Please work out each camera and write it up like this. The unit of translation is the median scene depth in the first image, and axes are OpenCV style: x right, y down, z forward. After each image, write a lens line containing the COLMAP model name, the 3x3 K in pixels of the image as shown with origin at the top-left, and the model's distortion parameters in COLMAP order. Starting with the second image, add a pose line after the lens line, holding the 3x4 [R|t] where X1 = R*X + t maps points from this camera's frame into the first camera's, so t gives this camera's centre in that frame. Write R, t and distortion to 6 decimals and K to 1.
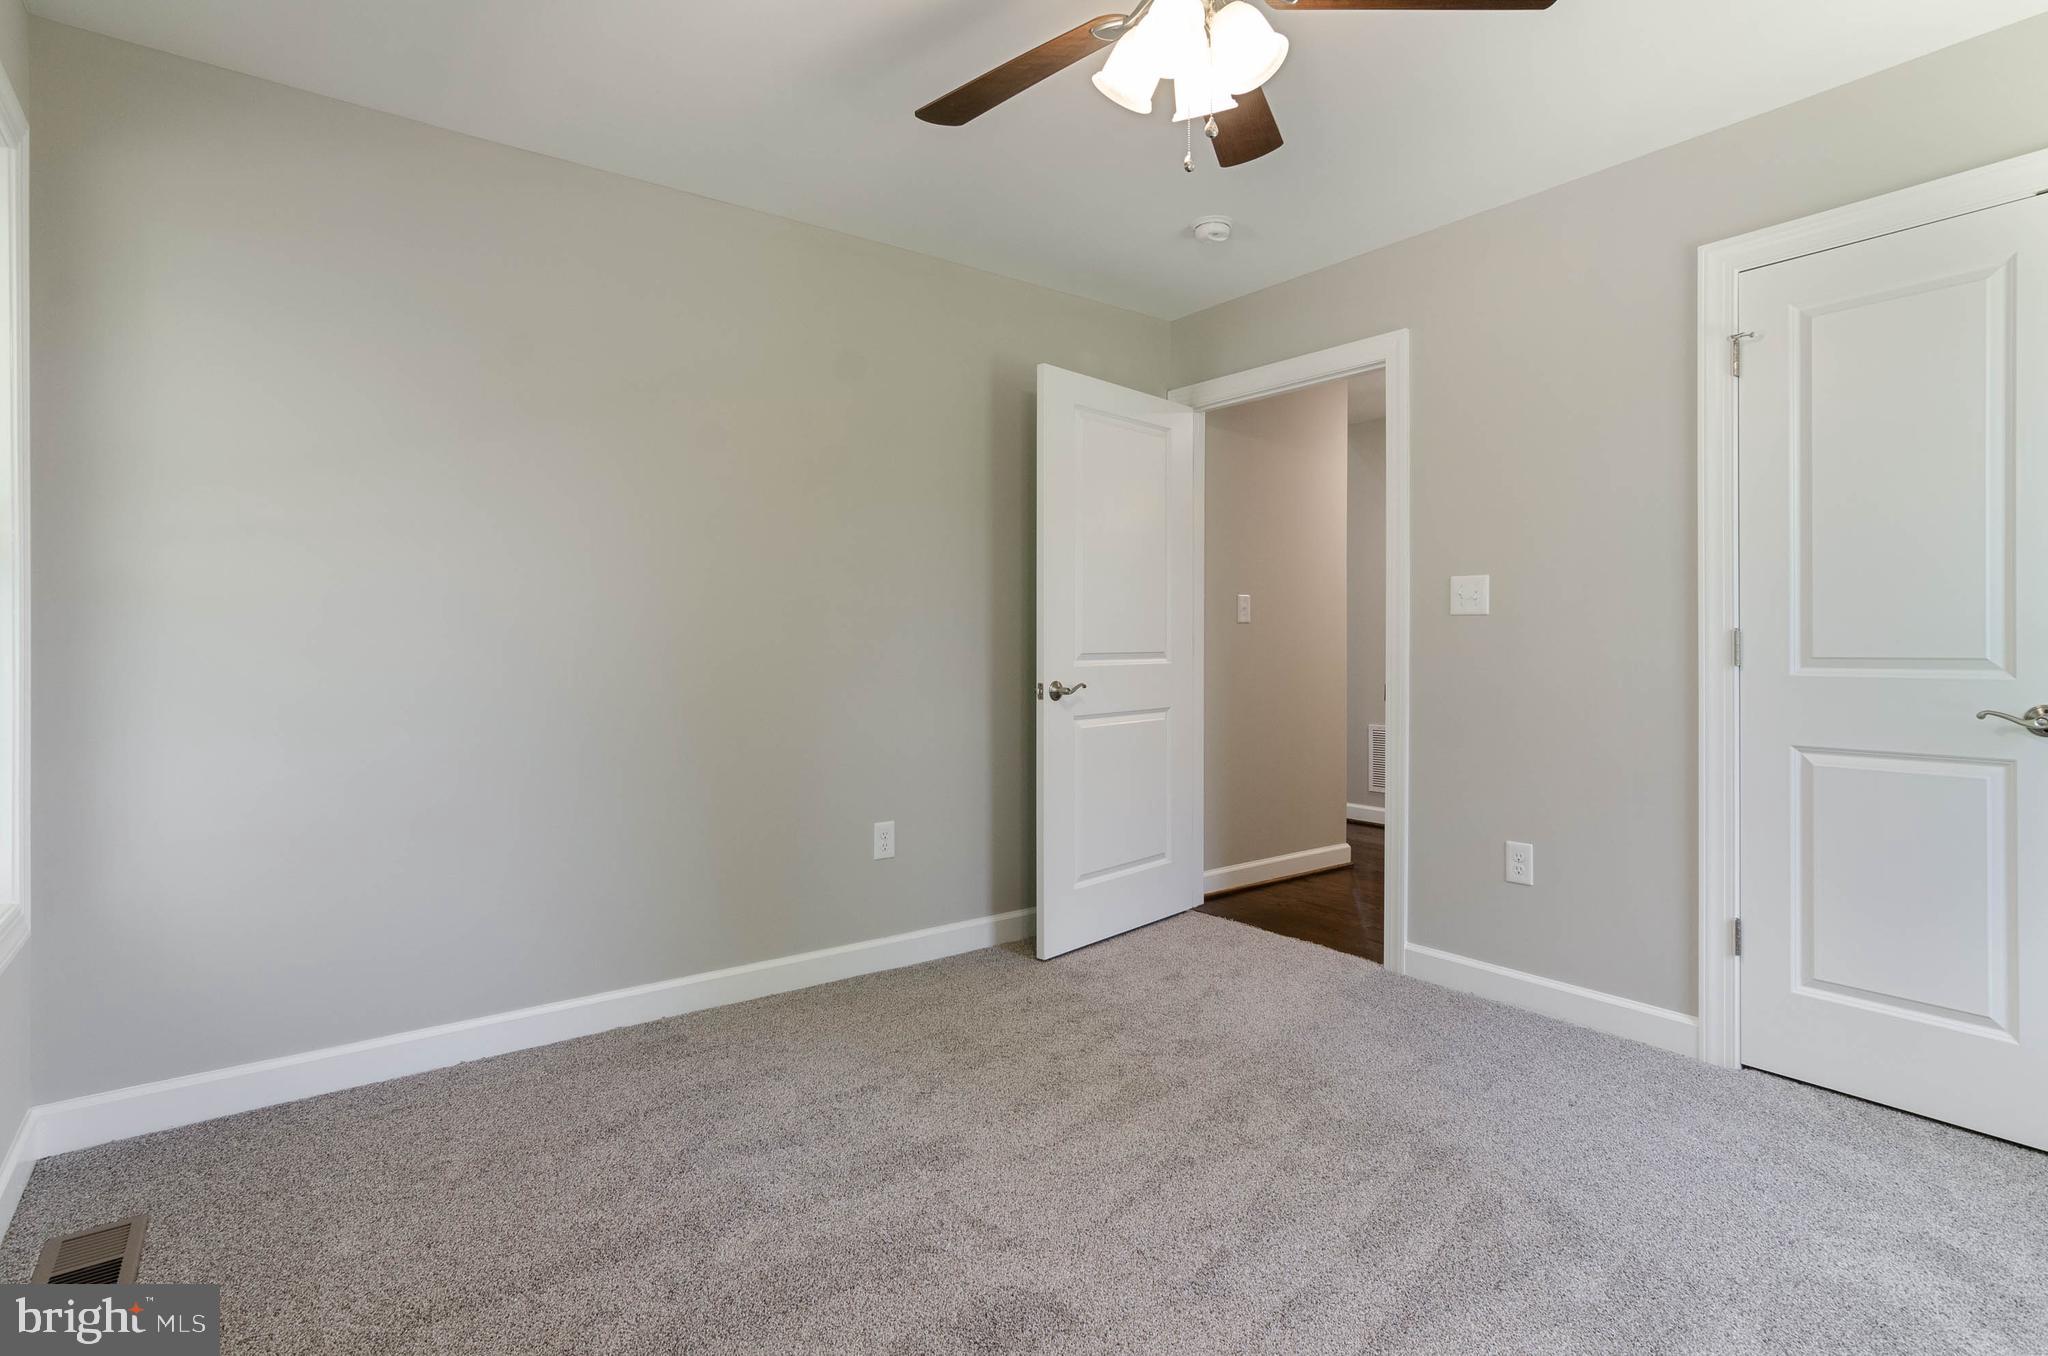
lens RADIAL K [[1005.5, 0, 1018.8], [0, 1005.5, 621.8], [0, 0, 1]] dist [0.000559, 0.001252]
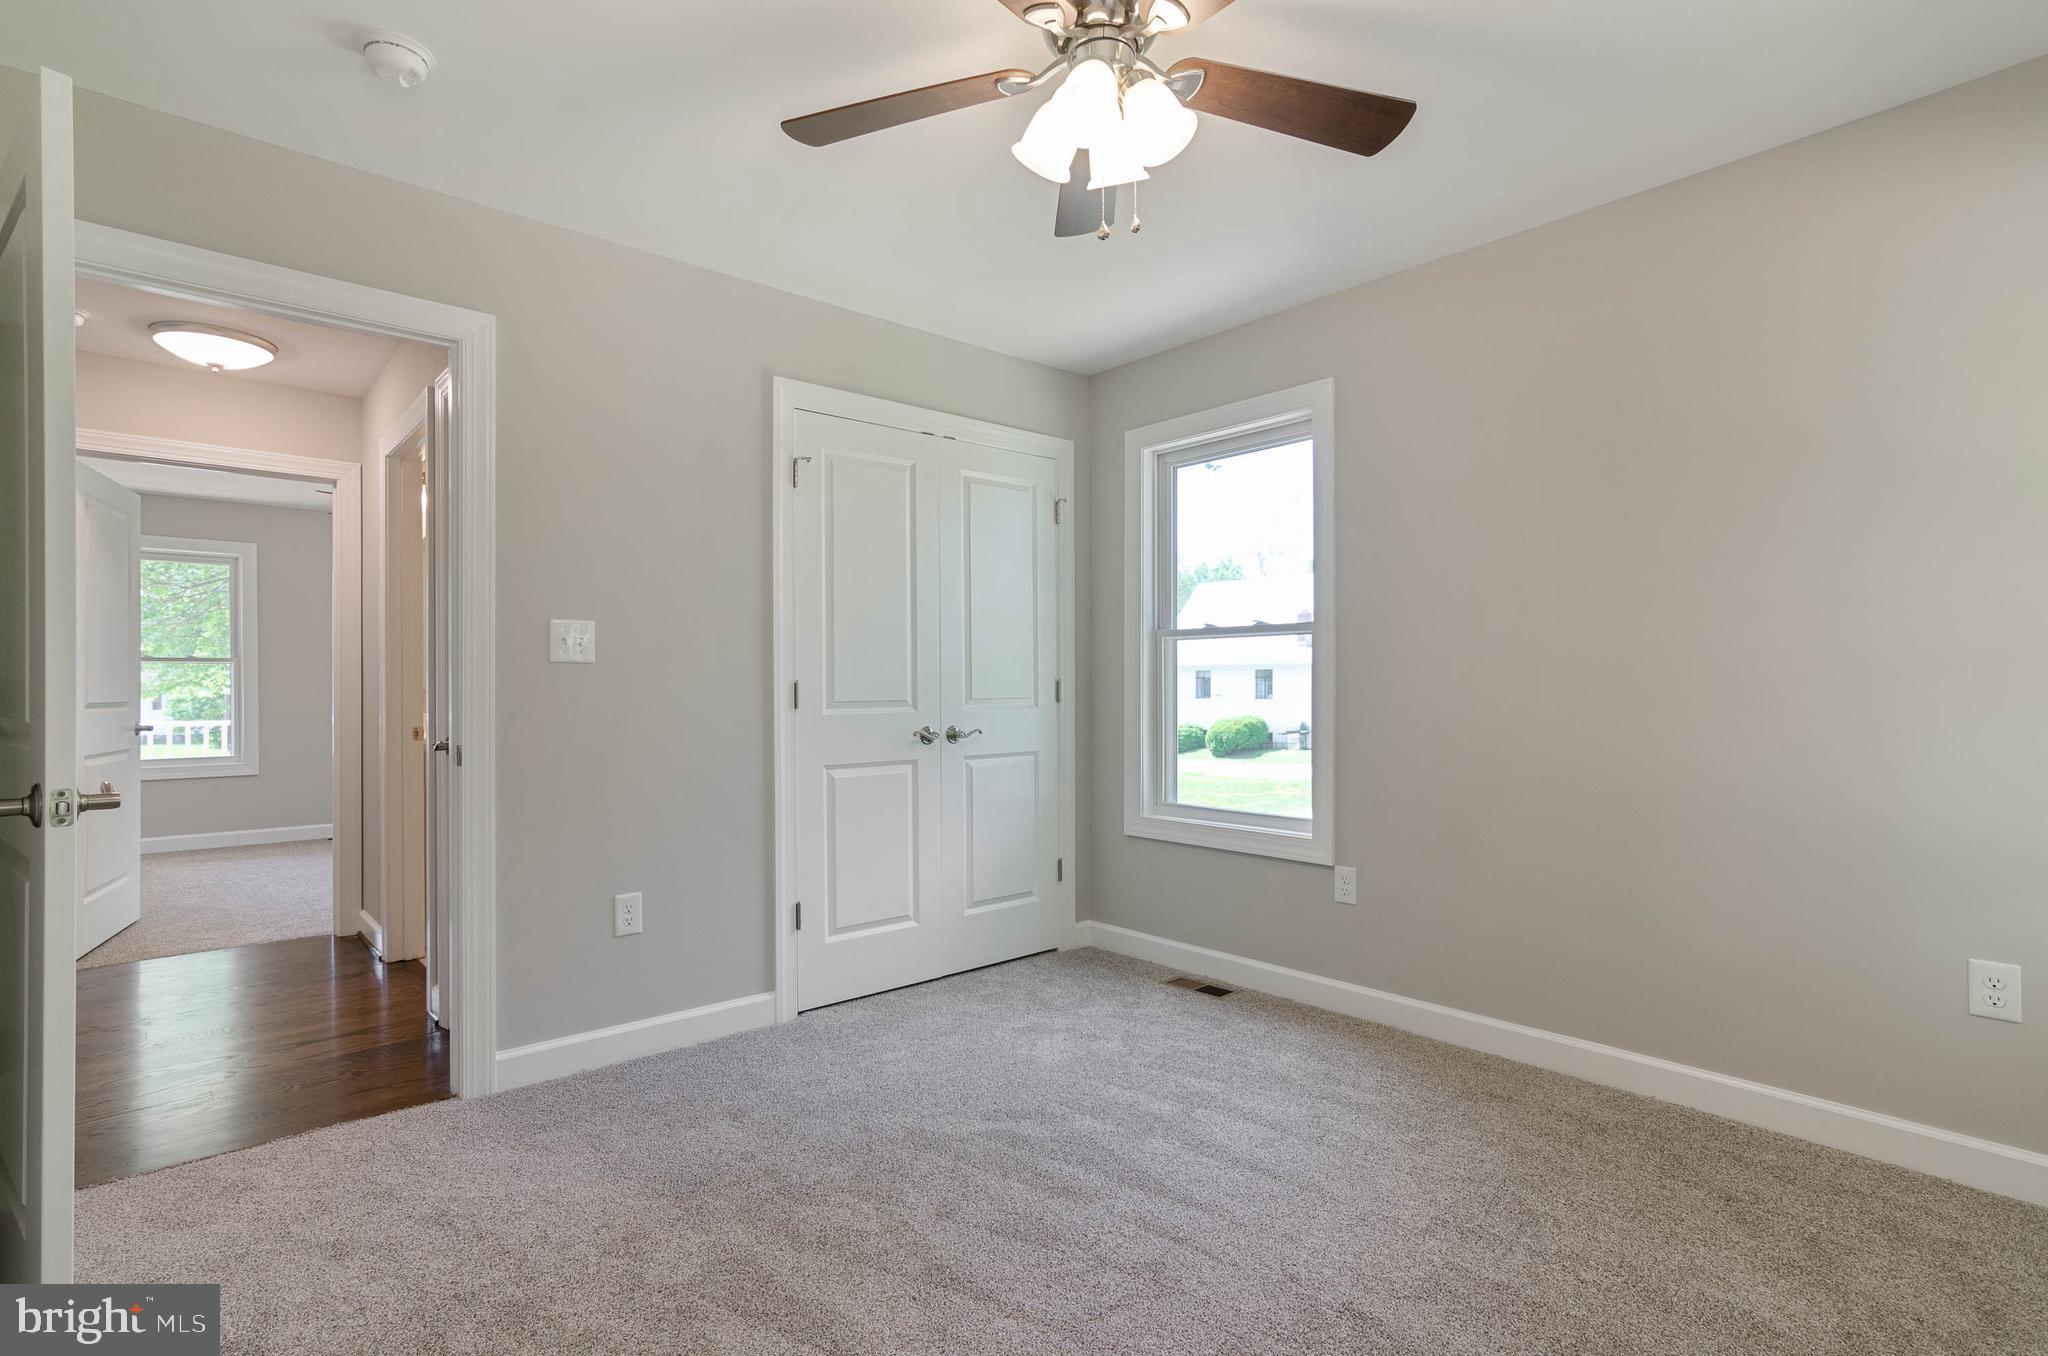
lens RADIAL K [[983.0, 0, 1011.1], [0, 983.0, 668.4], [0, 0, 1]] dist [-0.000089, 0.000513]
pose [[-0.067895, 0.019086, 0.997510, -0.574150], [-0.019241, 0.999606, -0.020436, 0.011138], [-0.997507, -0.020581, -0.067501, 0.795039]]
